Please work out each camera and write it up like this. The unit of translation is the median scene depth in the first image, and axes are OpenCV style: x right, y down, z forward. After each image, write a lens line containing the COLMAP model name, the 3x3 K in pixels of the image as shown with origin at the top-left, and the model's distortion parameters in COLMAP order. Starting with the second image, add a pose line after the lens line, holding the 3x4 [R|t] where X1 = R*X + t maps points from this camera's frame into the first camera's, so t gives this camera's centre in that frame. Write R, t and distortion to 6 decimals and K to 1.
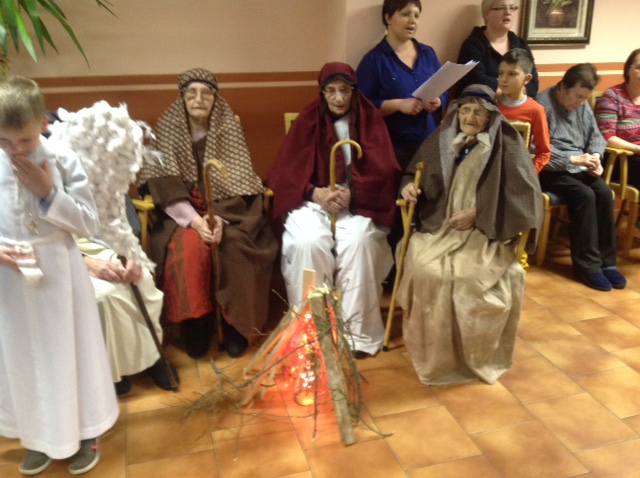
lens RADIAL K [[663.1, 0, 323.4], [0, 663.1, 235.8], [0, 0, 1]] dist [0.207889, -0.579100]
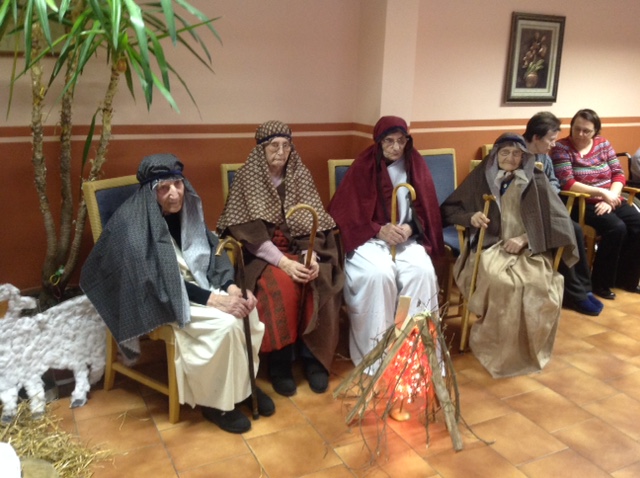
lens RADIAL K [[663.1, 0, 323.4], [0, 663.1, 235.8], [0, 0, 1]] dist [0.207889, -0.579100]
pose [[0.978850, -0.013300, 0.204147, -0.348303], [0.024501, 0.998324, -0.052436, 0.000635], [-0.203108, 0.056328, 0.977535, -0.081567]]
